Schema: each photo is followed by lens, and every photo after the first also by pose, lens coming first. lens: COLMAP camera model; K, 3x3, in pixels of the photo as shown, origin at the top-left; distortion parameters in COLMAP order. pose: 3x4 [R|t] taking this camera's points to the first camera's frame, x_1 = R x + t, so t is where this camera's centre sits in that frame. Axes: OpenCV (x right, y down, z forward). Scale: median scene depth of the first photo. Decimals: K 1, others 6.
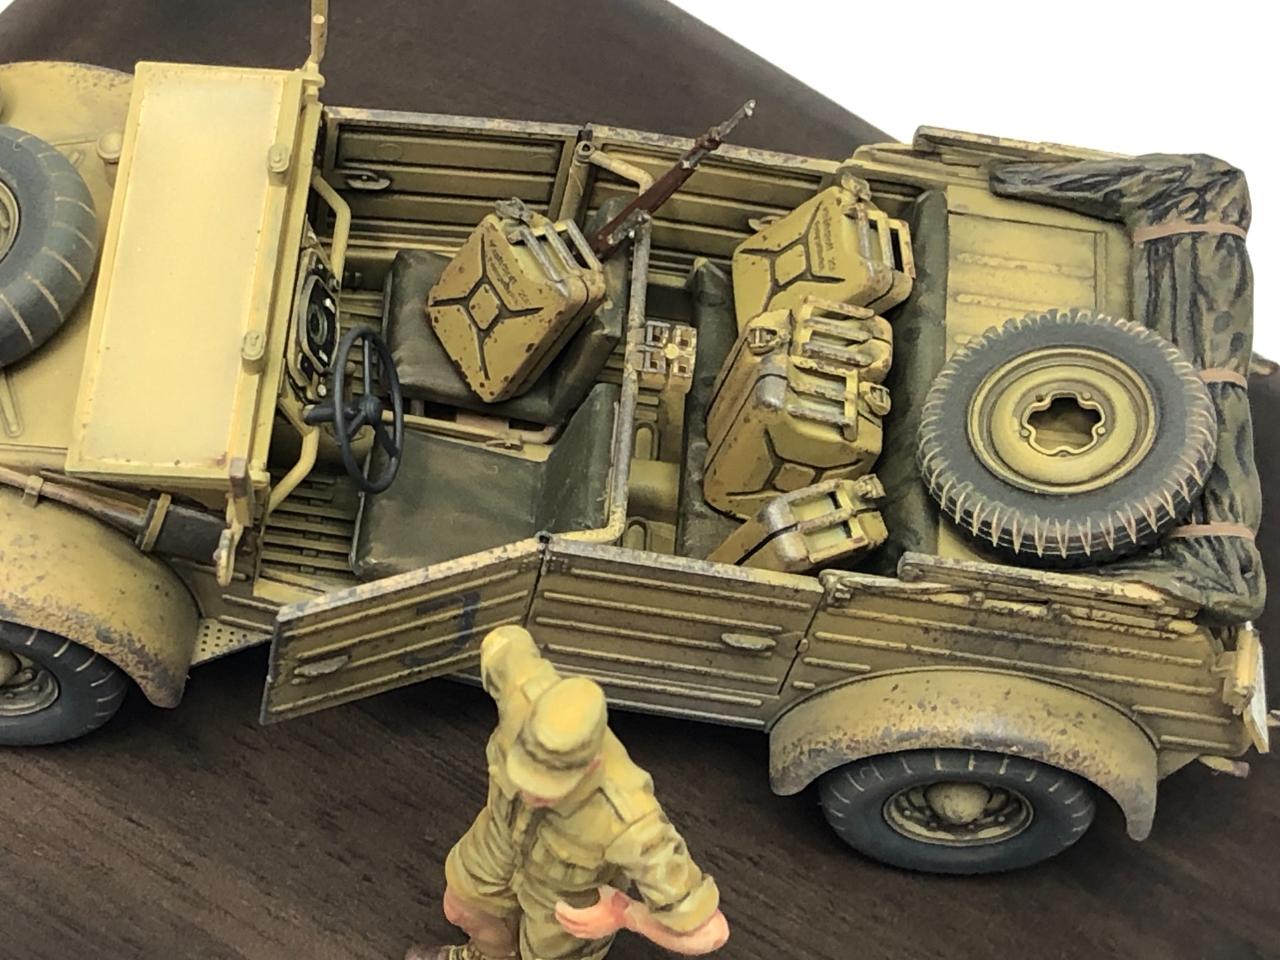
lens RADIAL K [[3298.4, 0, 635.2], [0, 3298.4, 471.2], [0, 0, 1]] dist [0.276411, 0.000000]
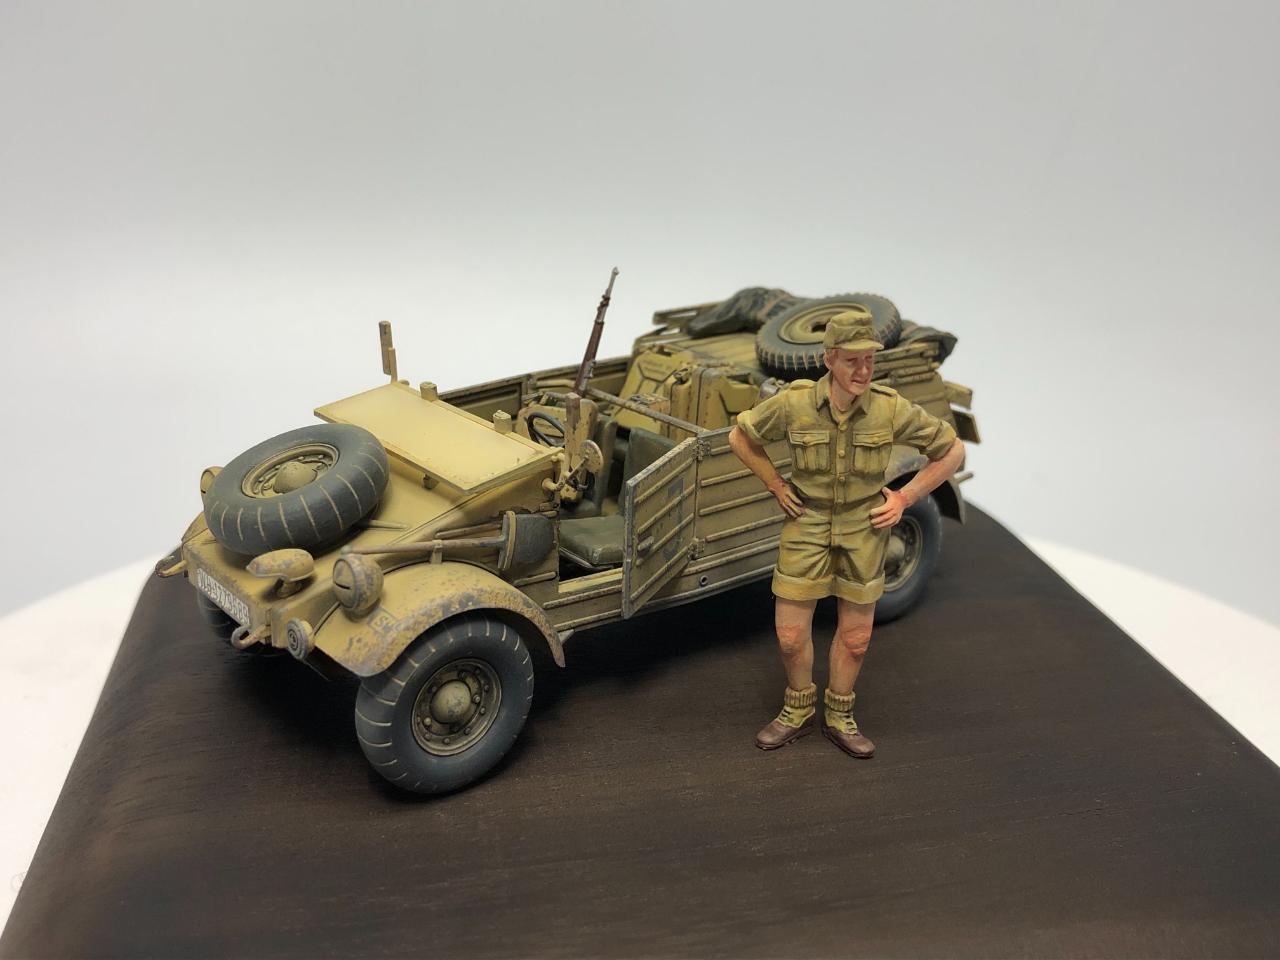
lens RADIAL K [[1325.4, 0, 634.3], [0, 1325.4, 476.7], [0, 0, 1]] dist [0.108135, 0.000000]
pose [[0.718466, -0.360131, 0.595074, -0.463456], [0.637472, 0.683195, -0.356194, 0.258265], [-0.278275, 0.635256, 0.720425, 0.490476]]
